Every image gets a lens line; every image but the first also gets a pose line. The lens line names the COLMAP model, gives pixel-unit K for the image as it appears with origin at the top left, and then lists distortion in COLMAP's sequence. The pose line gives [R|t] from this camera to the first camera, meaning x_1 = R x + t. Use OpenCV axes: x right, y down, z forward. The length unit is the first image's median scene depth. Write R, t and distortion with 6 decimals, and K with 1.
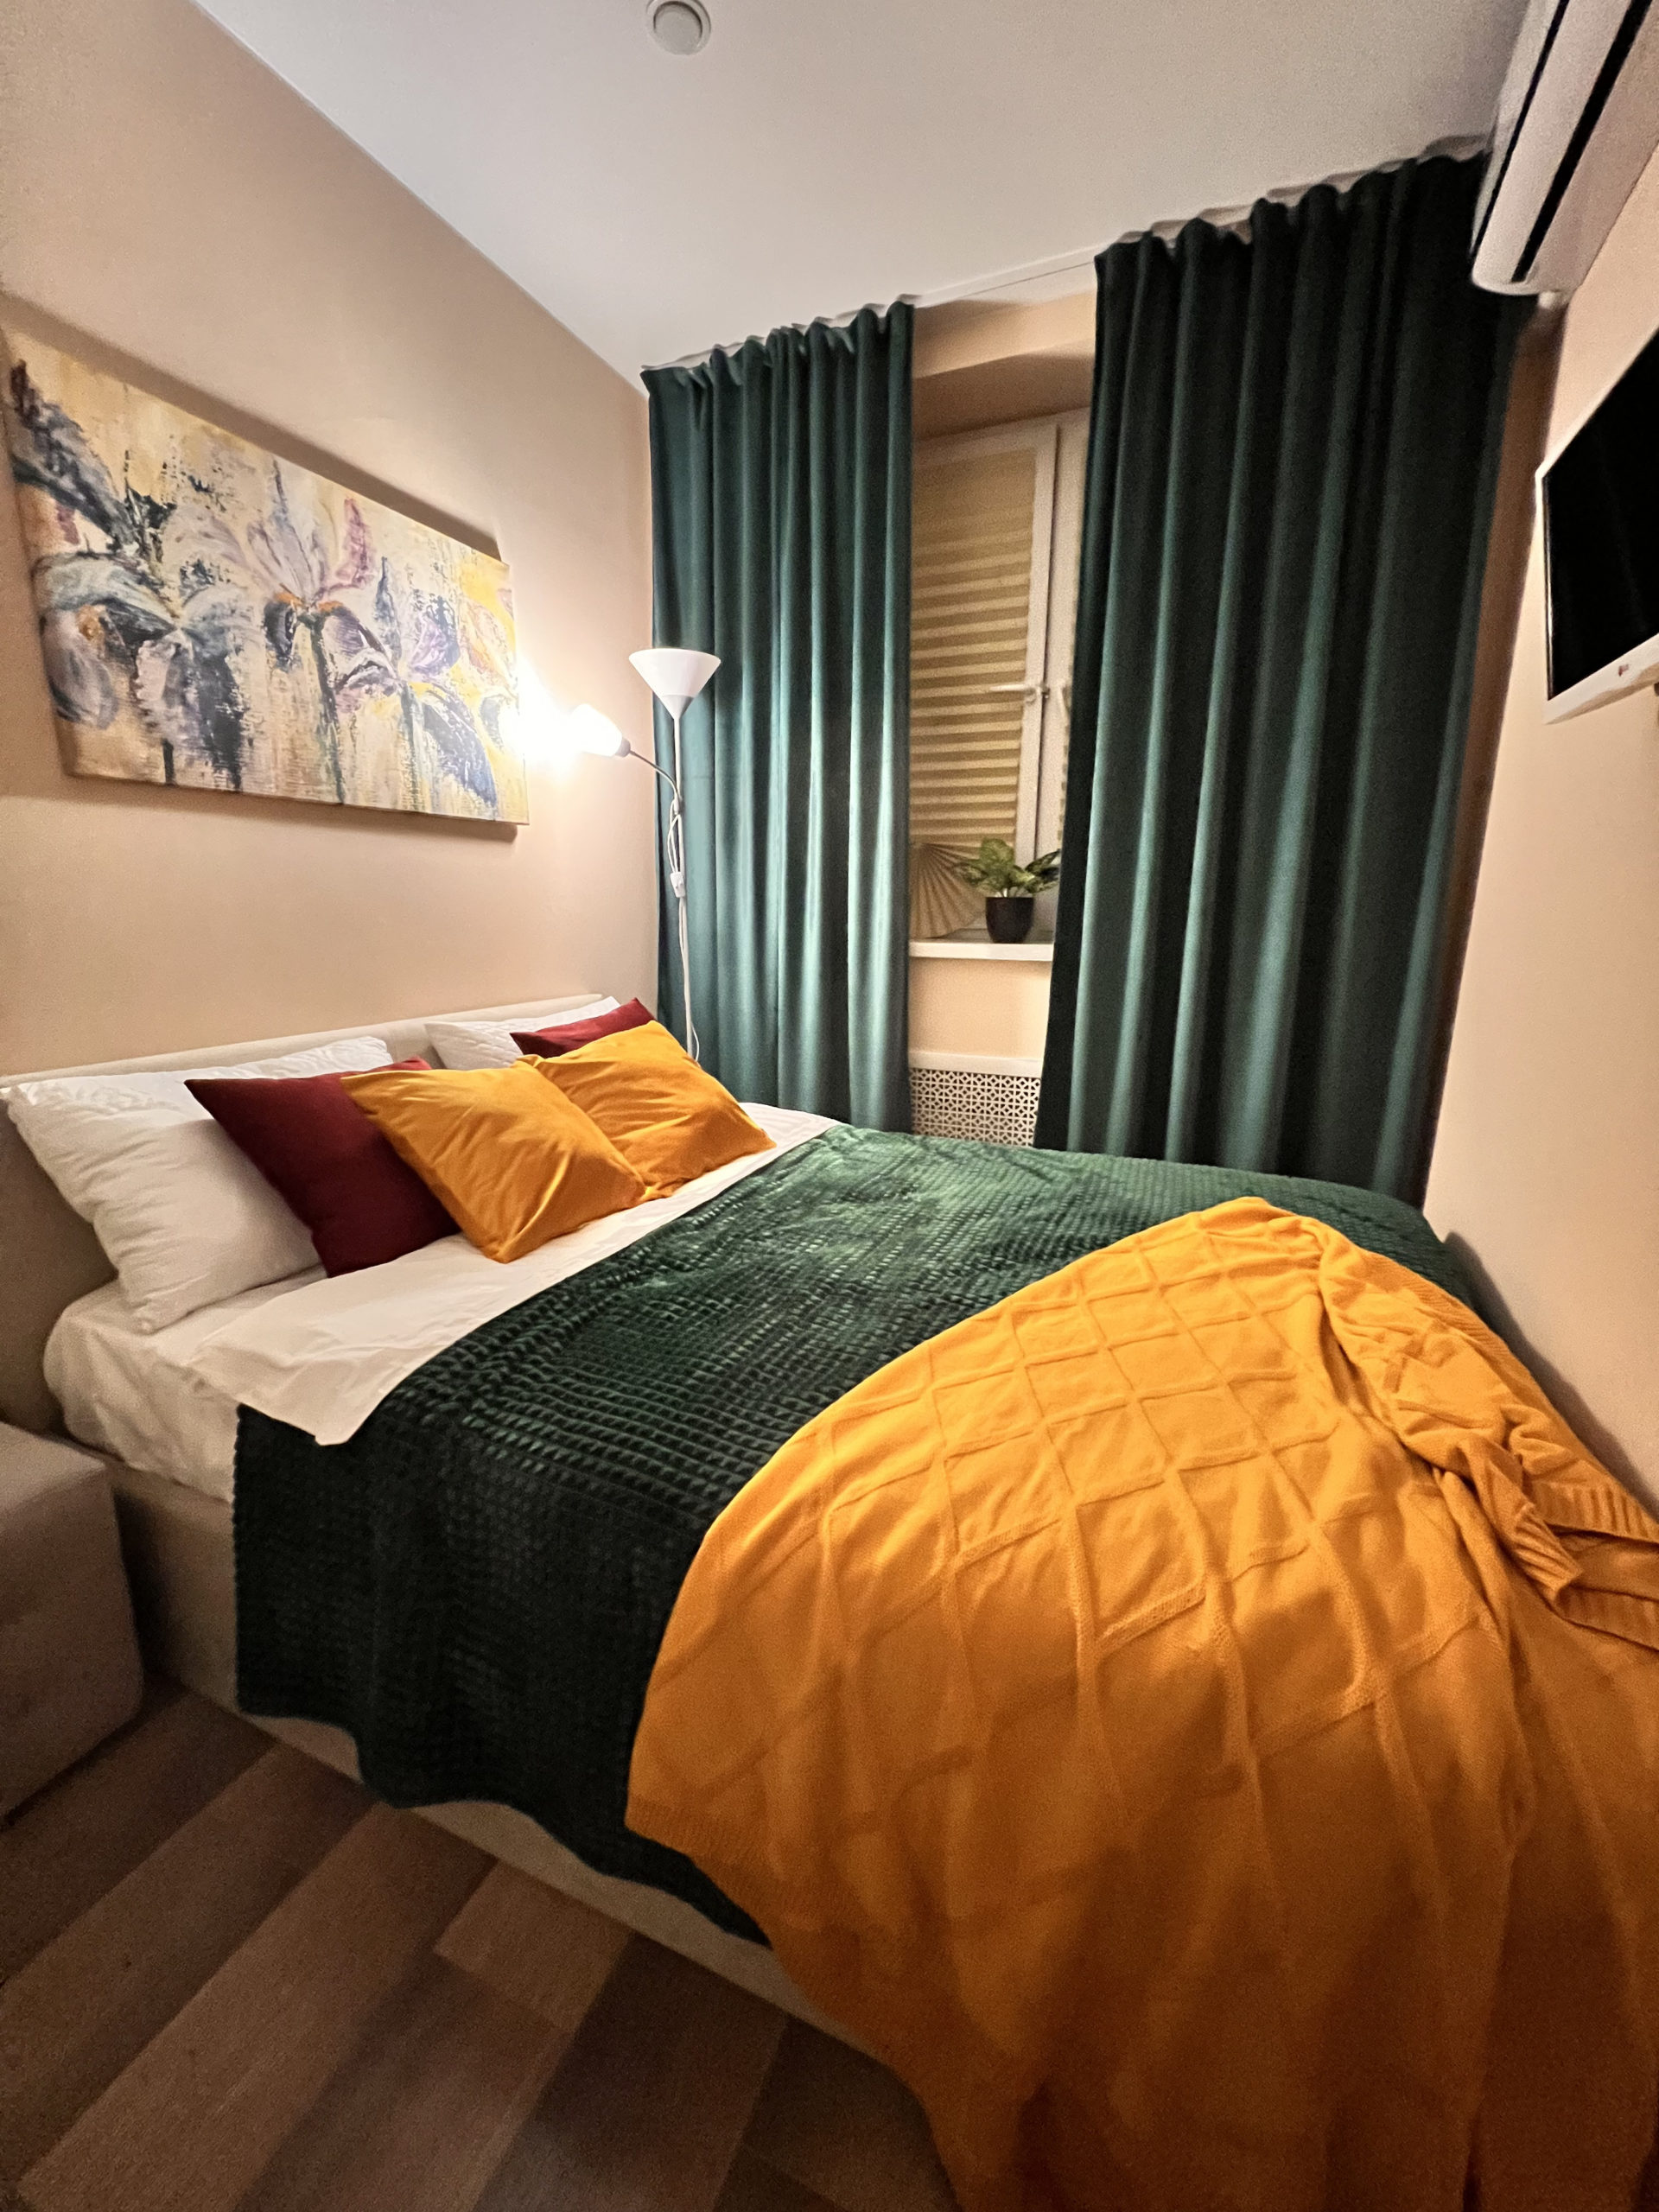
lens RADIAL K [[889.8, 0, 837.9], [0, 889.8, 1103.0], [0, 0, 1]] dist [-0.004618, 0.000749]
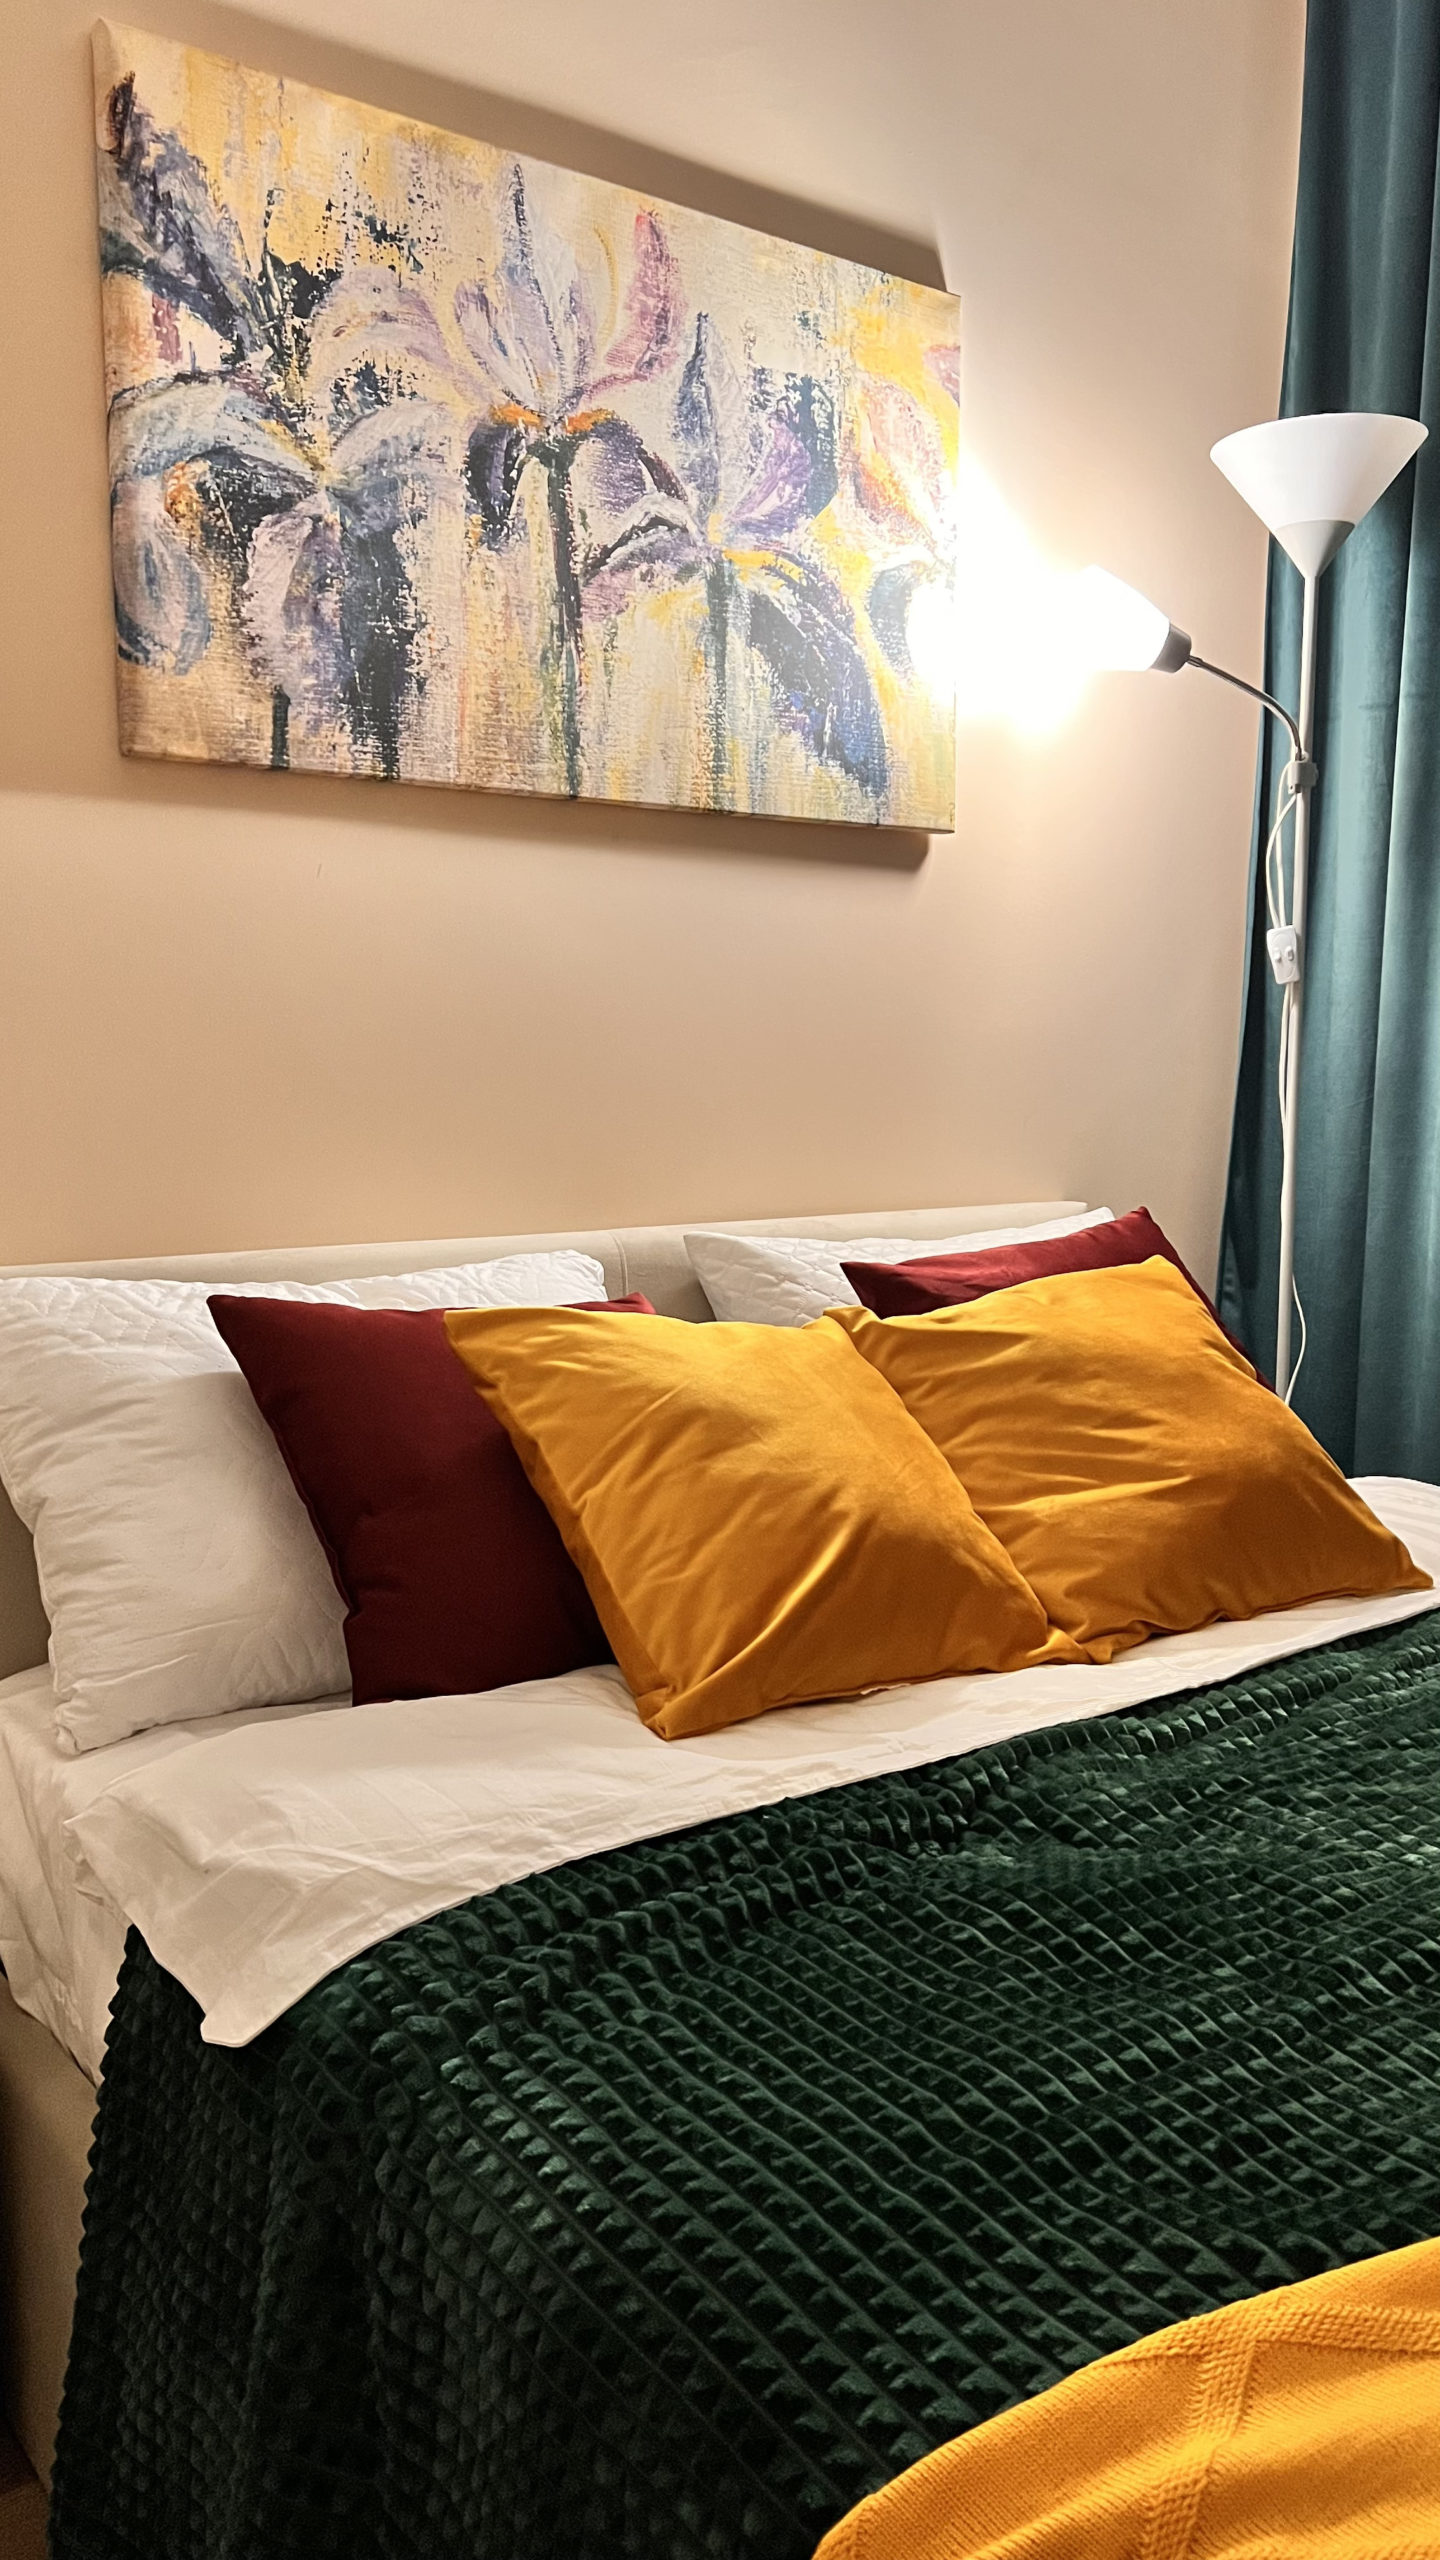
lens RADIAL K [[1939.6, 0, 719.9], [0, 1939.6, 1306.0], [0, 0, 1]] dist [0.036725, -0.031679]
pose [[0.864968, 0.062708, -0.497894, 0.100792], [-0.108779, 0.992001, -0.064037, 0.019121], [0.489896, 0.109551, 0.864870, 0.117596]]
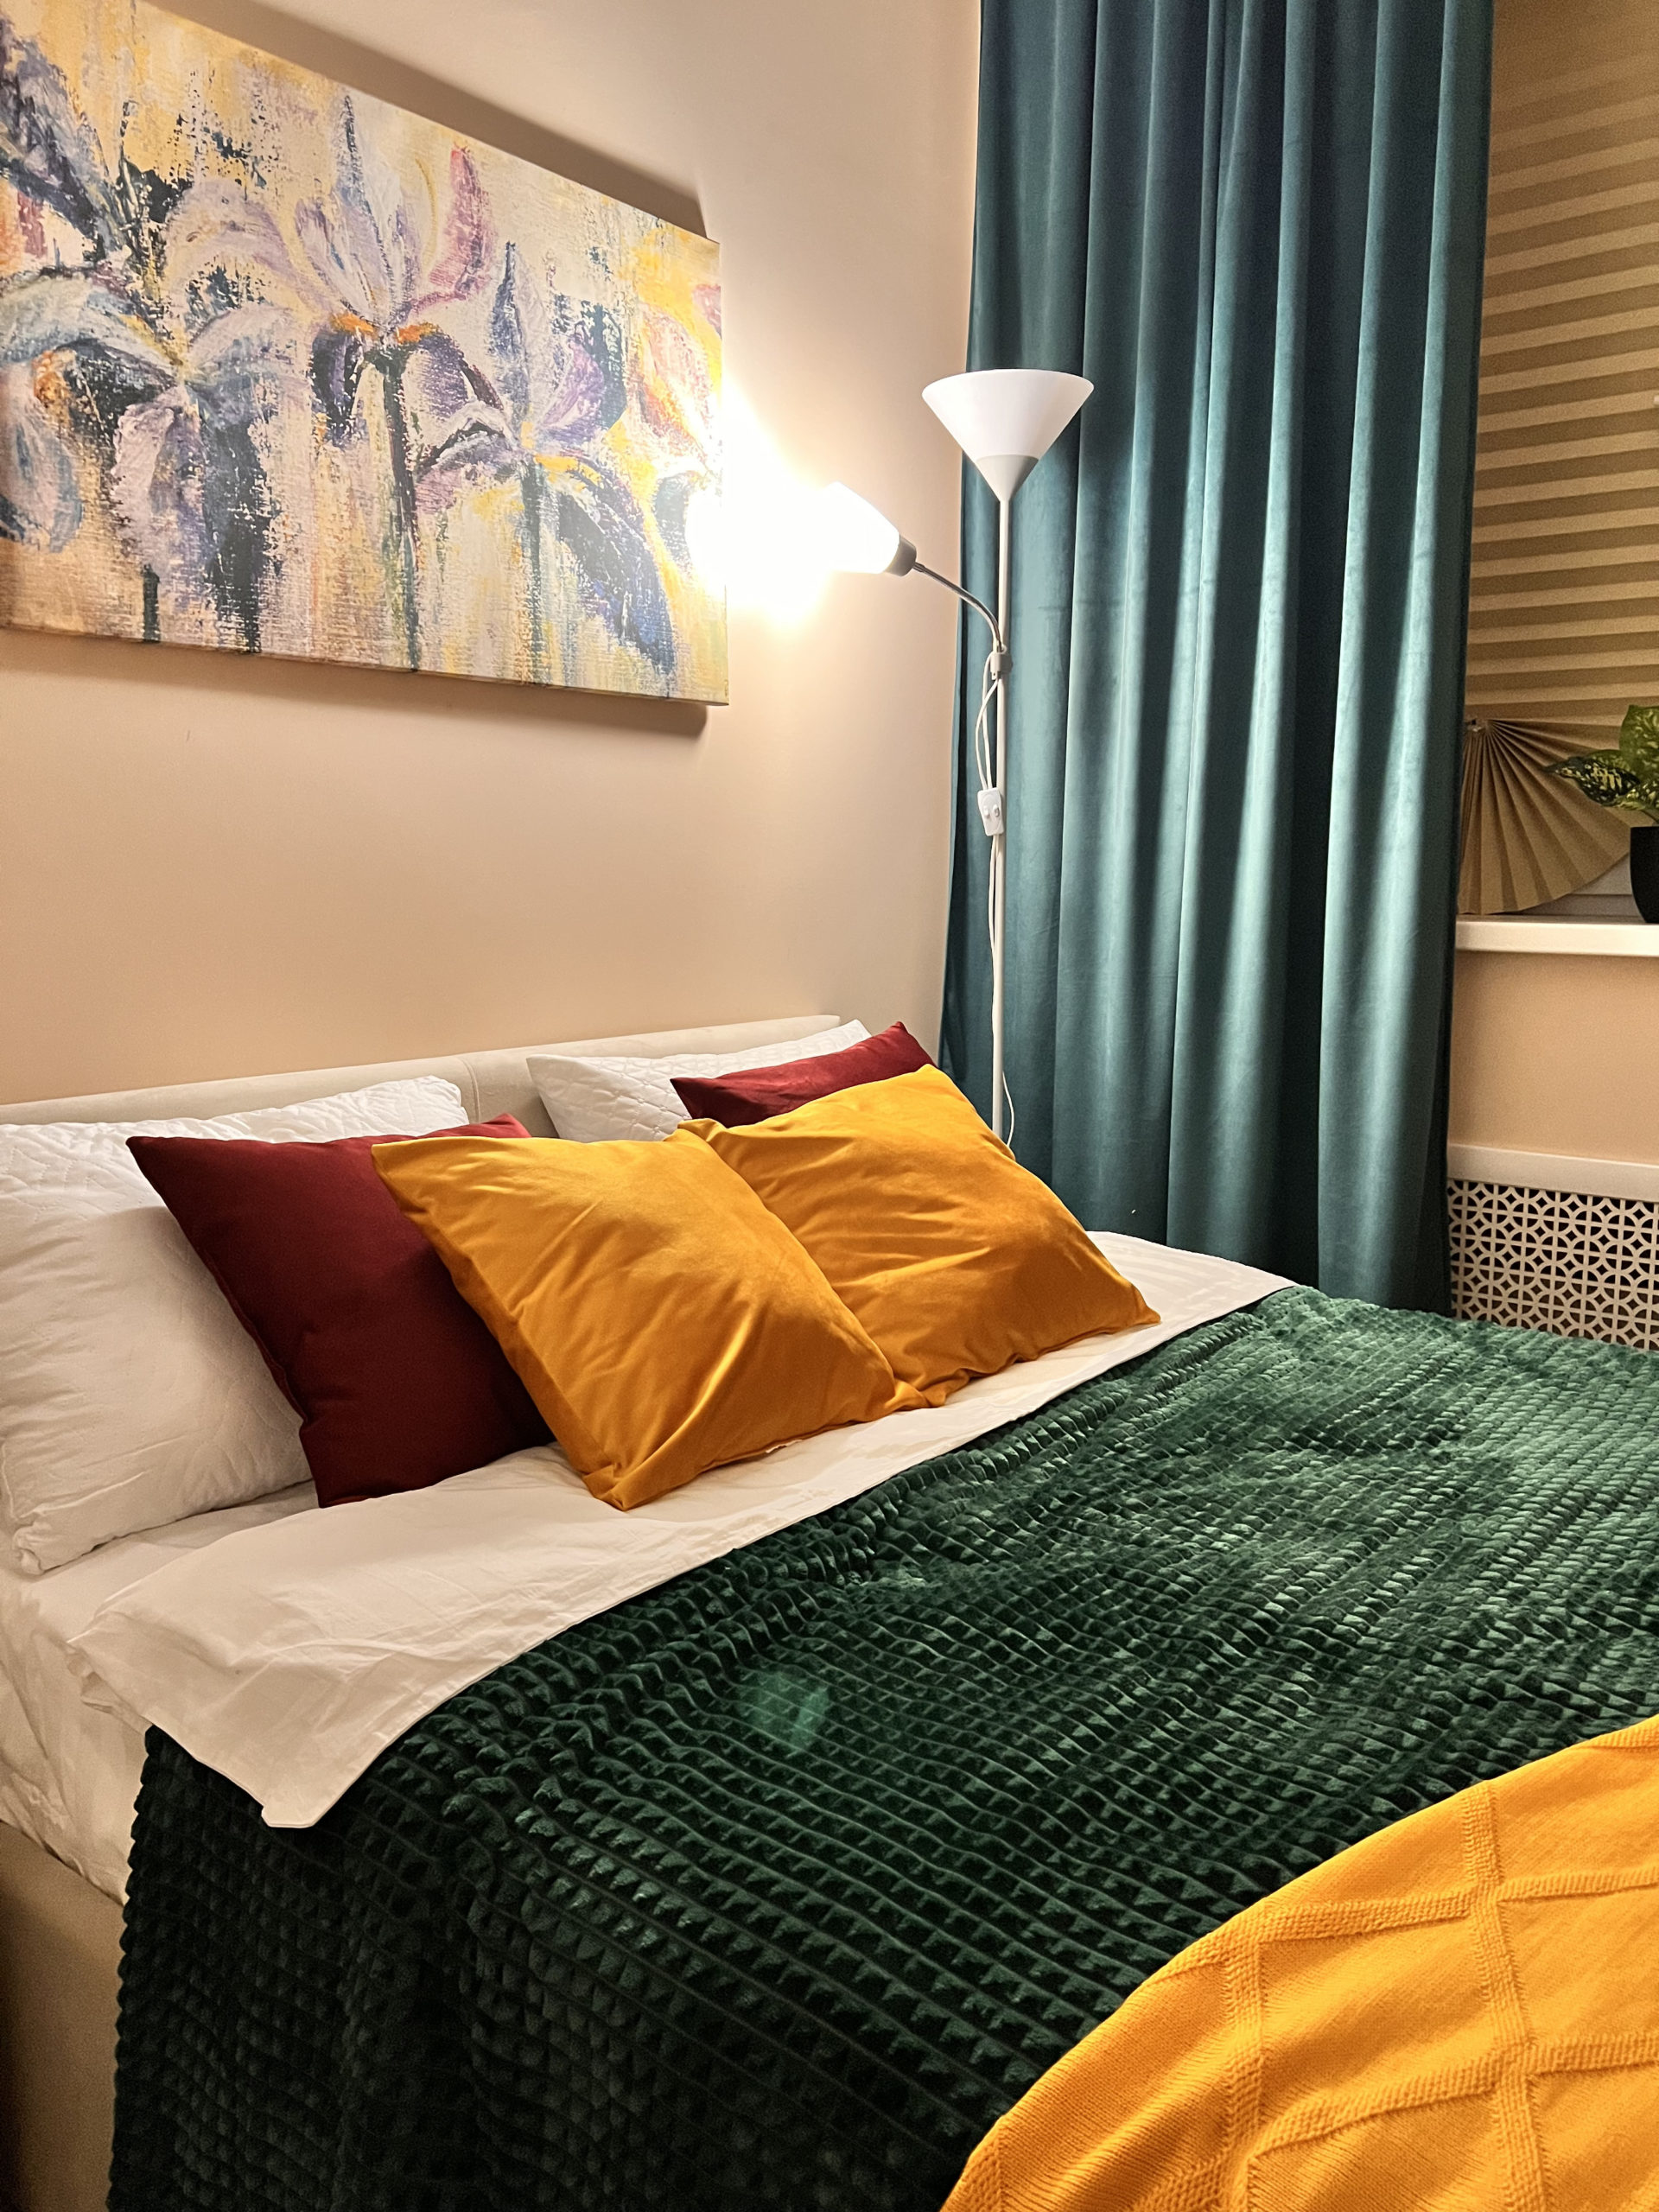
lens RADIAL K [[1674.0, 0, 829.8], [0, 1674.0, 1121.0], [0, 0, 1]] dist [0.047085, -0.051181]
pose [[0.963625, 0.036851, -0.264705, -0.003625], [-0.054654, 0.996688, -0.060209, 0.004000], [0.261610, 0.072486, 0.962448, 0.052240]]
